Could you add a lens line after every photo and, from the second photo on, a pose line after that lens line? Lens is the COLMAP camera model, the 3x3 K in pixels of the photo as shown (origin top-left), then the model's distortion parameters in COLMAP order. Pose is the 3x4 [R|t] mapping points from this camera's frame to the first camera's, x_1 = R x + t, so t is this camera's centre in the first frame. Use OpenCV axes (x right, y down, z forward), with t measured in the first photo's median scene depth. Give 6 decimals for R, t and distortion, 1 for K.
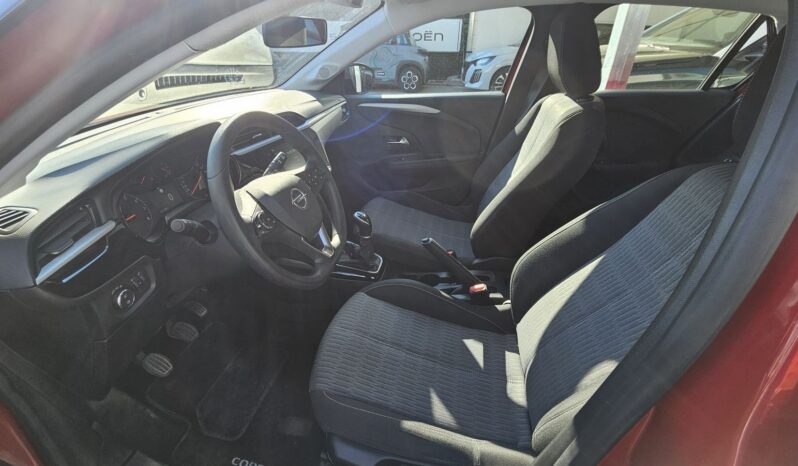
lens RADIAL K [[330.4, 0, 388.2], [0, 330.4, 231.0], [0, 0, 1]] dist [-0.000152, 0.000295]
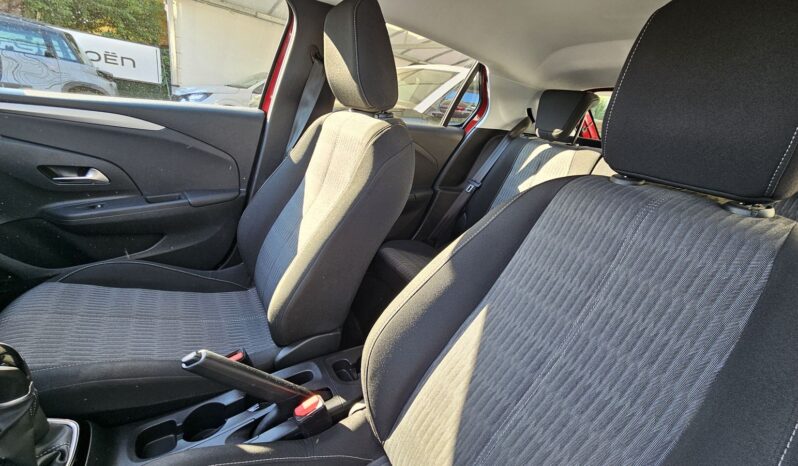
lens RADIAL K [[330.4, 0, 388.2], [0, 330.4, 231.0], [0, 0, 1]] dist [-0.000152, 0.000295]
pose [[0.714587, -0.120020, 0.689174, 0.004825], [0.209991, 0.976540, -0.047670, -0.061506], [-0.667285, 0.178785, 0.723026, 0.353848]]
